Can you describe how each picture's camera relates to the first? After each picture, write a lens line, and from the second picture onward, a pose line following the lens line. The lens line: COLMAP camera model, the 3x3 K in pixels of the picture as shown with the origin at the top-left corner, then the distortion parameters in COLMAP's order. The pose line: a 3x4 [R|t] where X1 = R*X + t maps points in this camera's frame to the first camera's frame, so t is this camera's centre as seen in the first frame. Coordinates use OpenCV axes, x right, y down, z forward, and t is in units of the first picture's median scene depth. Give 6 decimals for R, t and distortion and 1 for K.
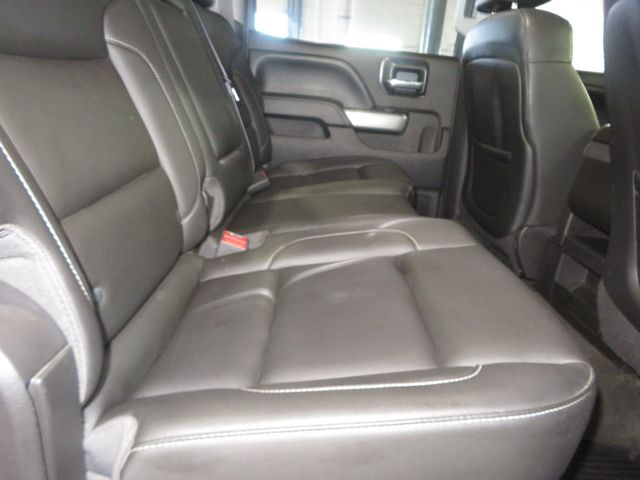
lens RADIAL K [[460.9, 0, 321.6], [0, 460.9, 241.4], [0, 0, 1]] dist [-0.031089, 0.032916]
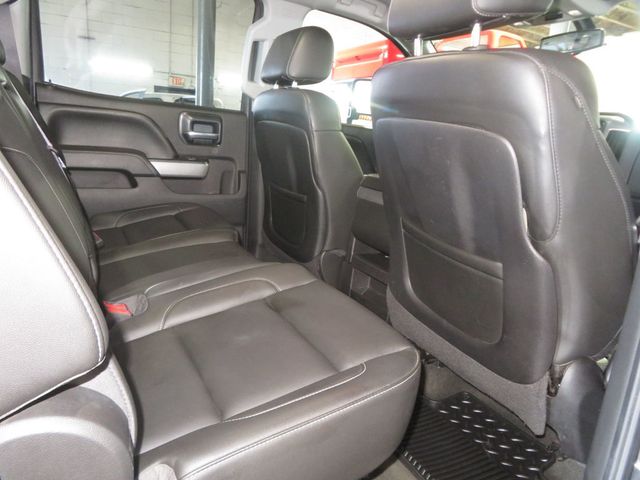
lens RADIAL K [[460.9, 0, 323.8], [0, 460.9, 227.7], [0, 0, 1]] dist [-0.031089, 0.032916]
pose [[0.869415, -0.108927, 0.481926, -0.179343], [0.140600, 0.989613, -0.029971, -0.062190], [-0.473655, 0.093816, 0.875699, -0.144812]]
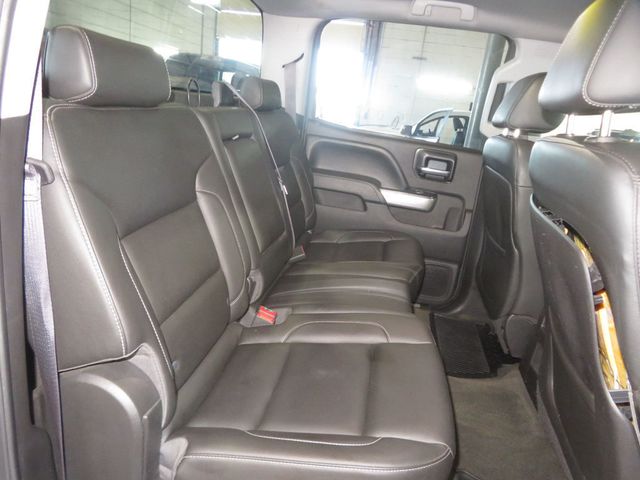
lens RADIAL K [[460.9, 0, 325.1], [0, 460.9, 236.2], [0, 0, 1]] dist [-0.031089, 0.032916]
pose [[0.987460, 0.095626, -0.125612, 0.096750], [-0.102721, 0.993389, -0.051258, -0.126563], [0.119880, 0.063518, 0.990754, -0.265113]]
